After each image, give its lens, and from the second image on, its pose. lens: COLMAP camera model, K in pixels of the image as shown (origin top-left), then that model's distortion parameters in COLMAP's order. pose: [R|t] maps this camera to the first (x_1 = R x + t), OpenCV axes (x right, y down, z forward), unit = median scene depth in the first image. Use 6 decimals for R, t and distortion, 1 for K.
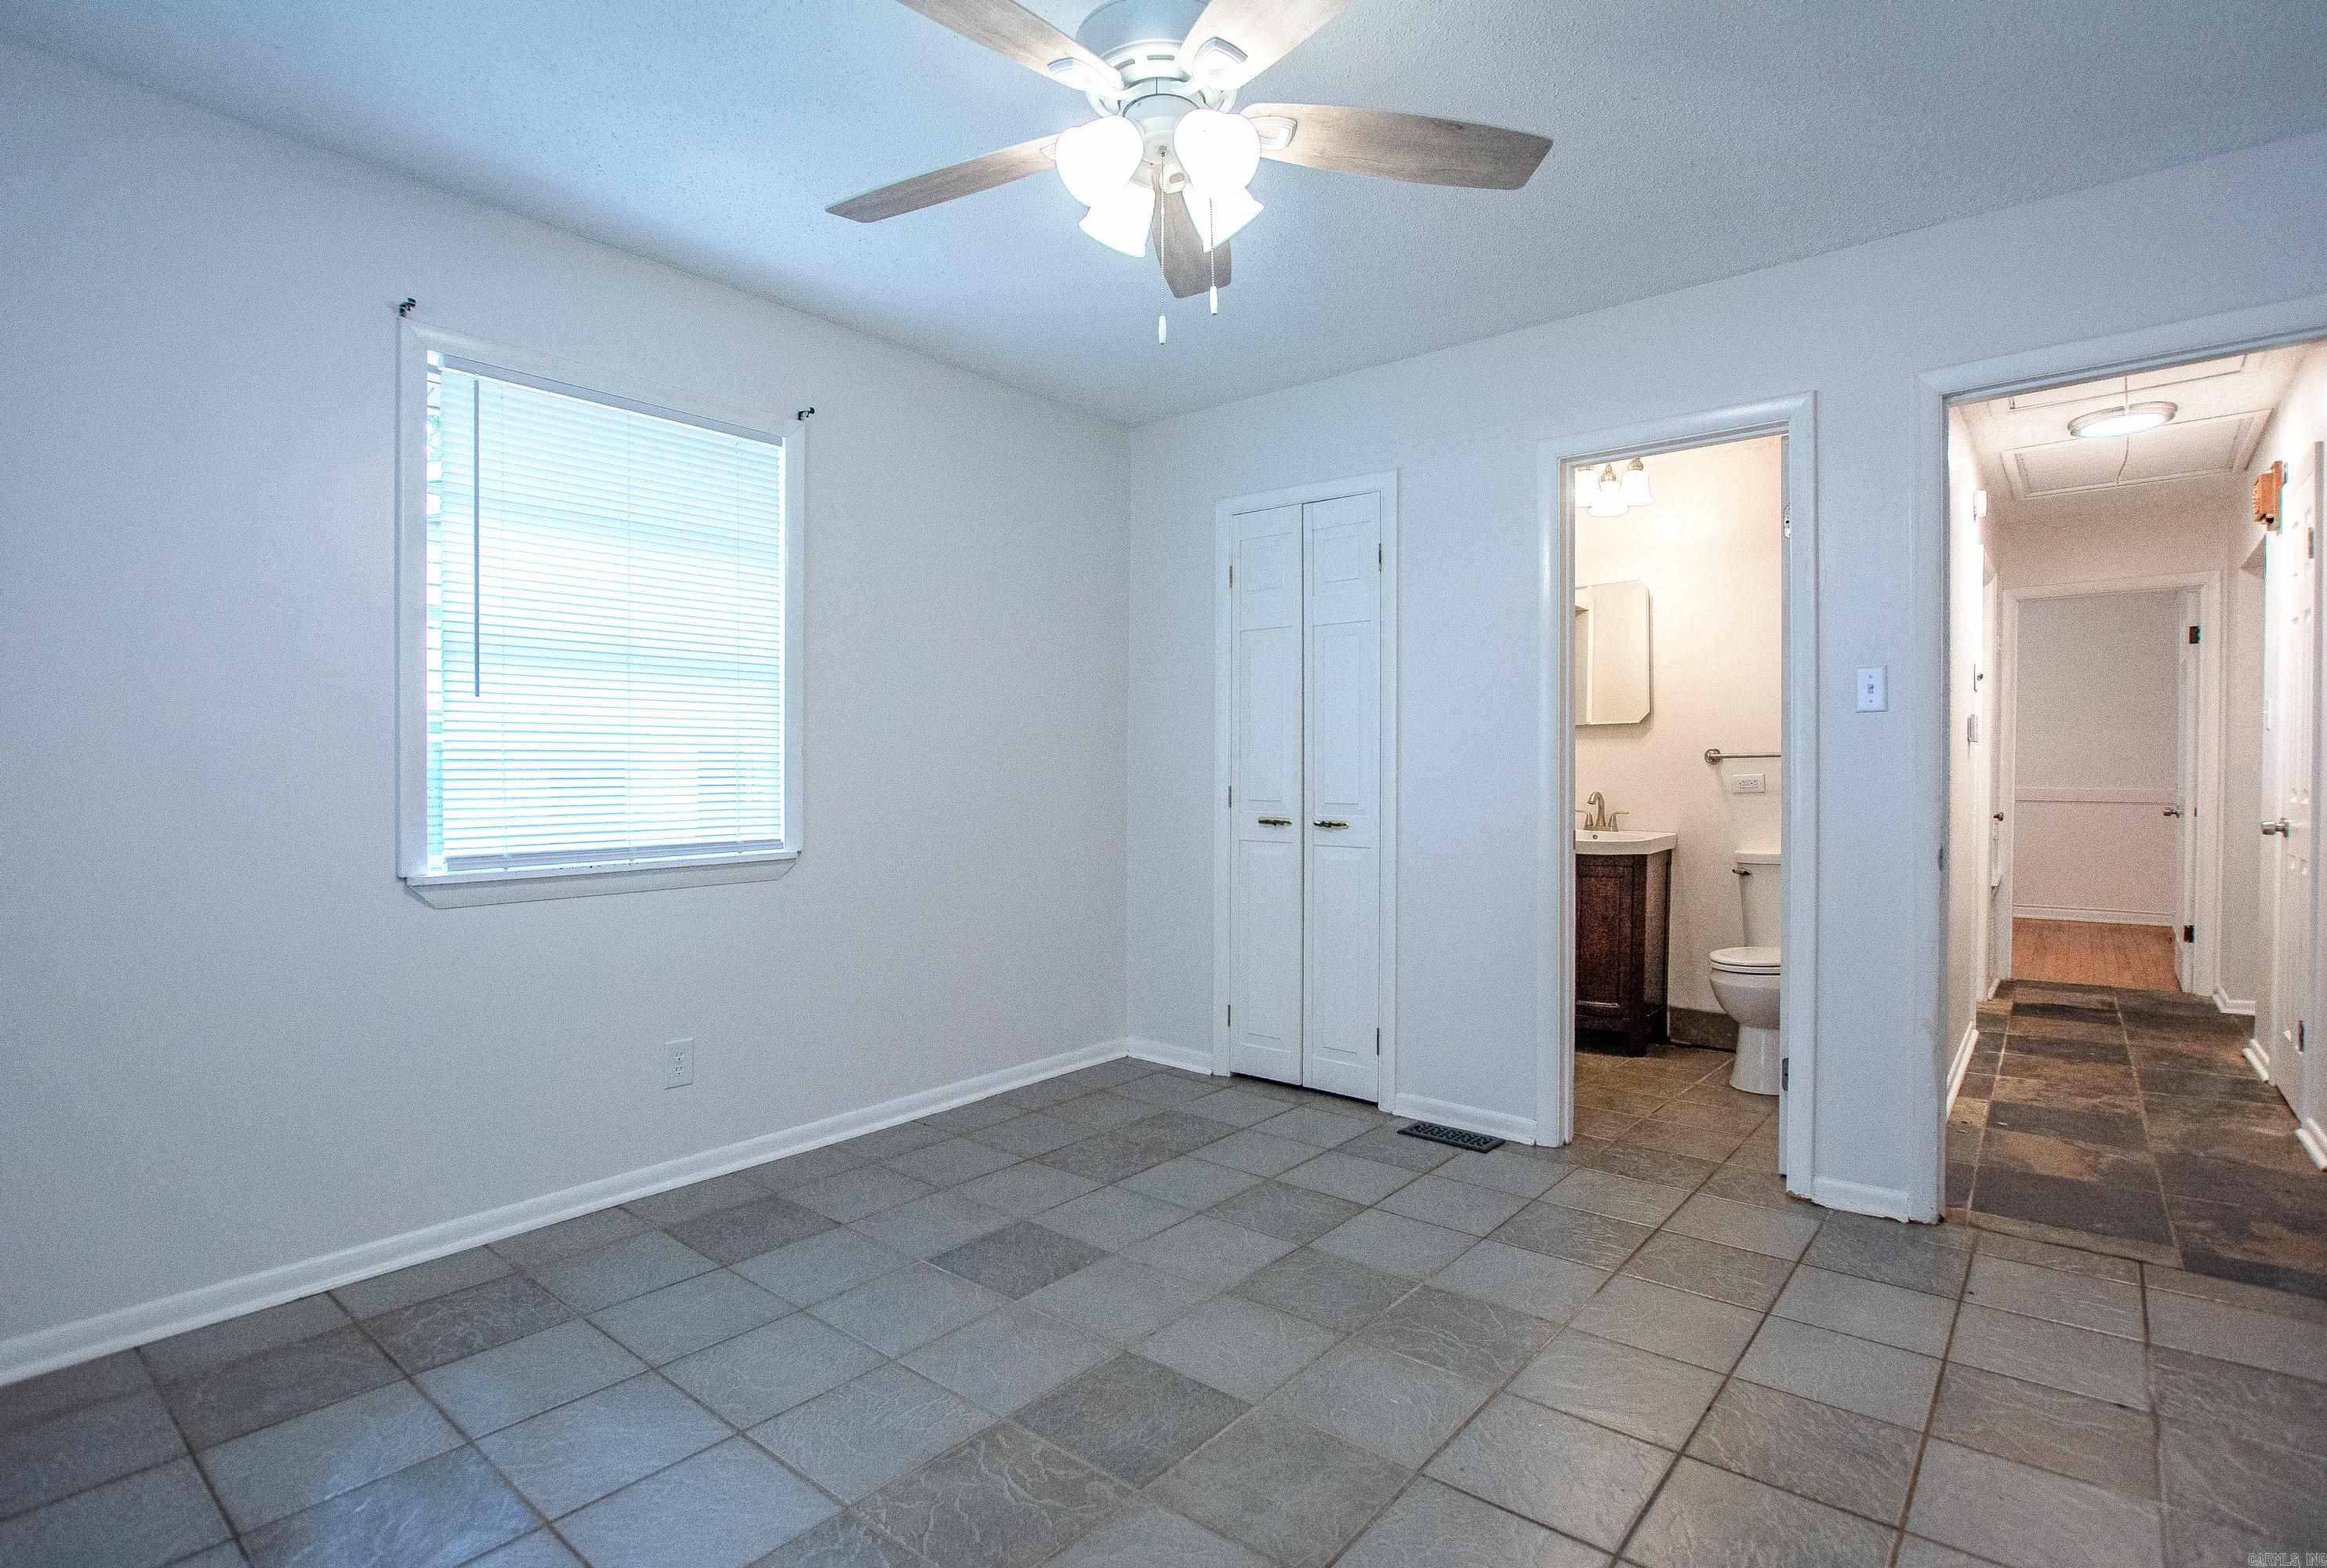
lens RADIAL K [[1117.6, 0, 1183.1], [0, 1117.6, 783.4], [0, 0, 1]] dist [-0.016033, -0.000136]
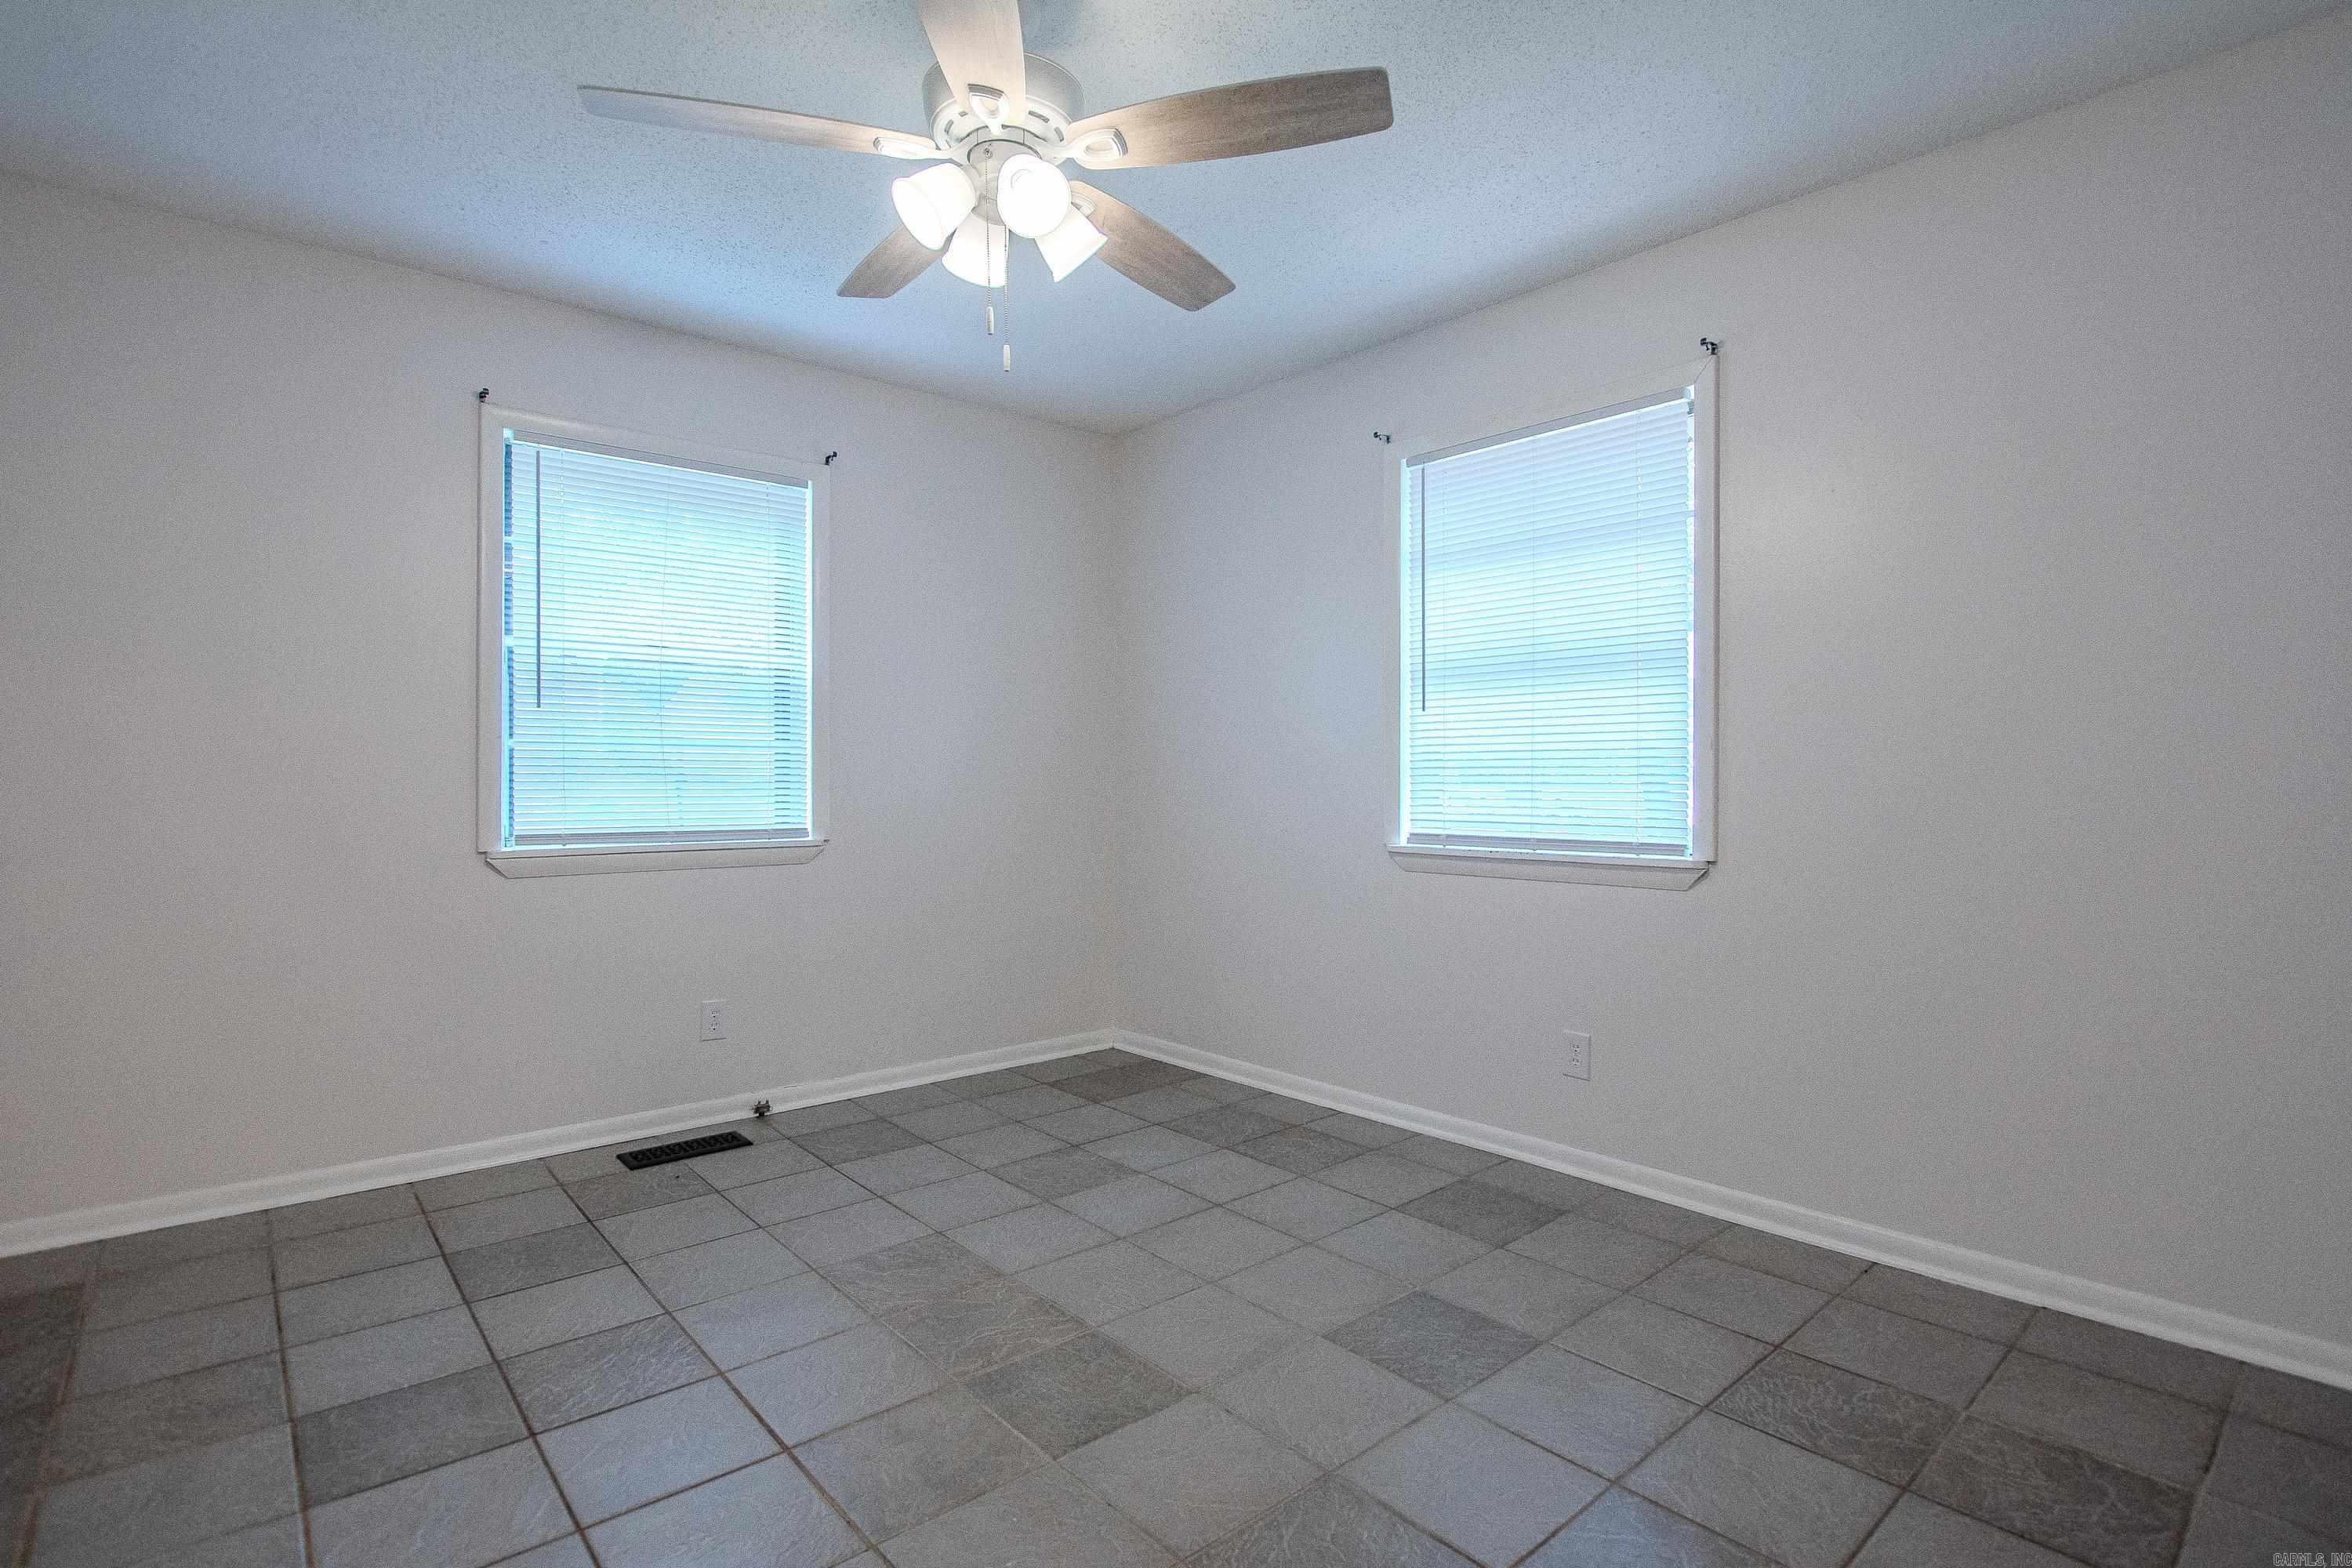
lens RADIAL K [[1129.6, 0, 1190.6], [0, 1129.6, 791.4], [0, 0, 1]] dist [-0.016033, -0.000136]
pose [[-0.157192, 0.014049, -0.987468, 0.643670], [-0.008286, 0.999845, 0.015544, -0.002685], [0.987533, 0.010626, -0.157051, 0.846982]]
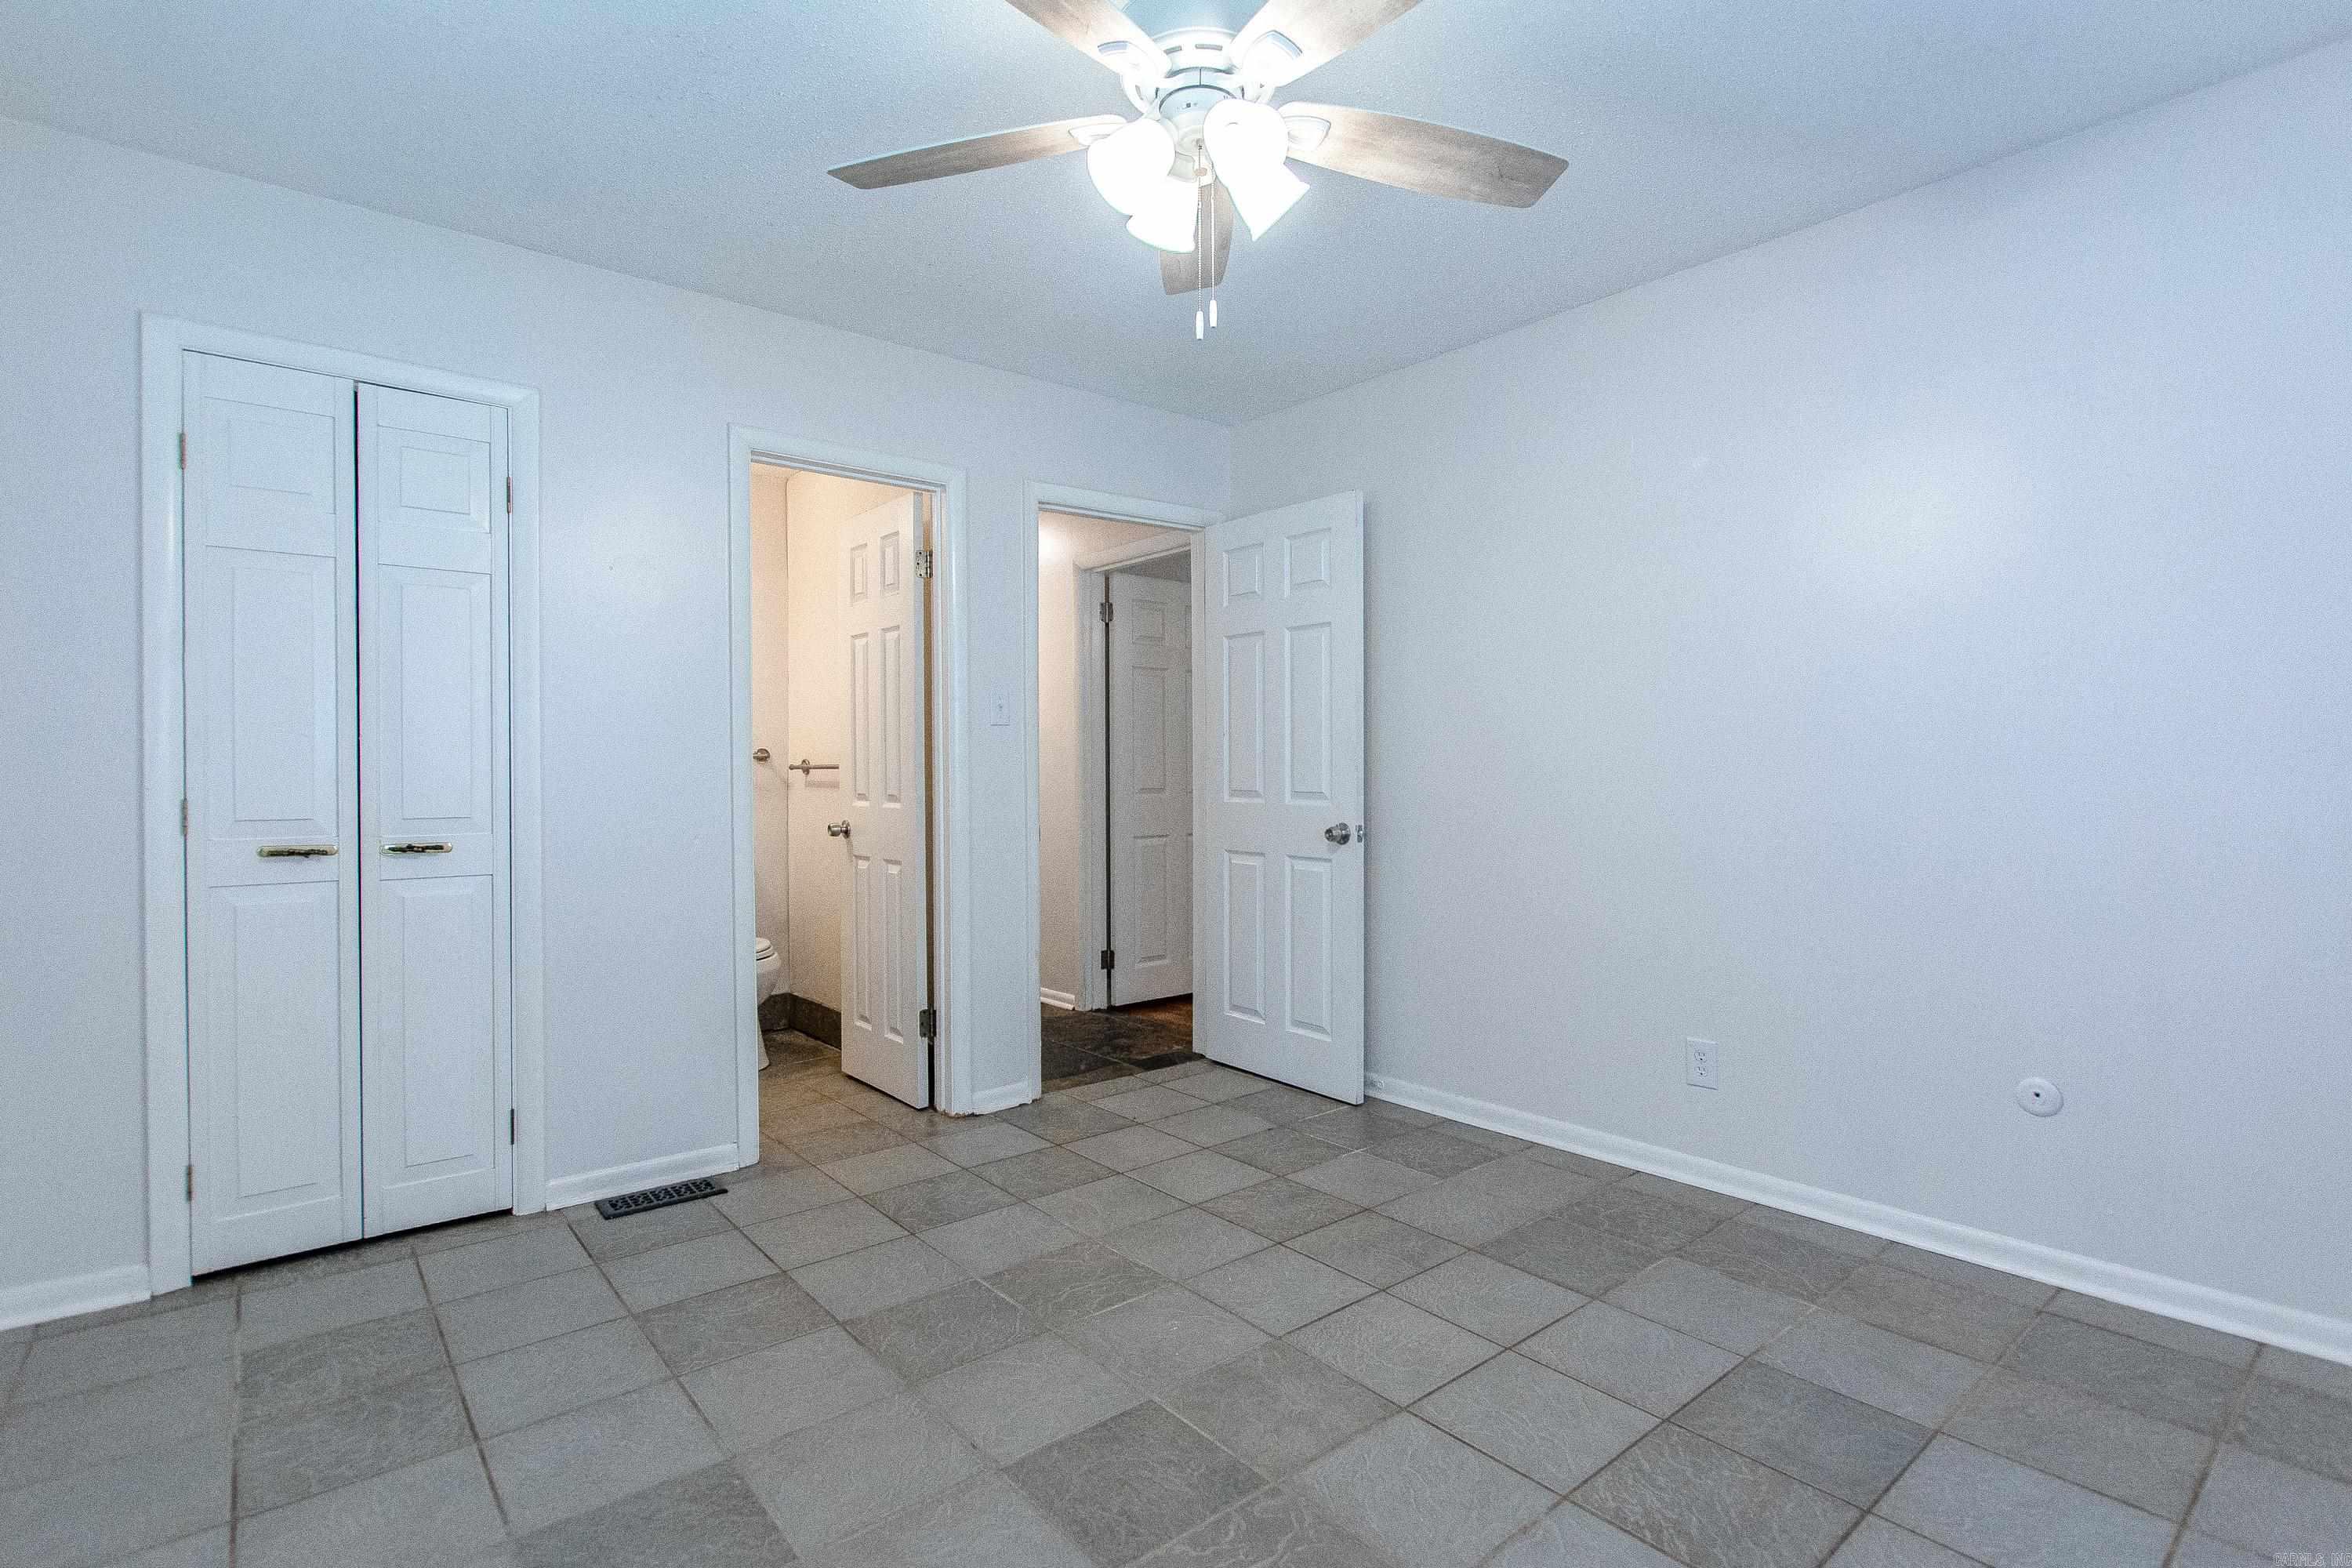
lens RADIAL K [[1129.6, 0, 1156.5], [0, 1129.6, 776.6], [0, 0, 1]] dist [-0.016033, -0.000136]
pose [[0.197592, -0.004735, 0.980273, -0.629936], [0.015460, 0.999879, 0.001714, -0.003852], [-0.980162, 0.014817, 0.197641, 0.532431]]
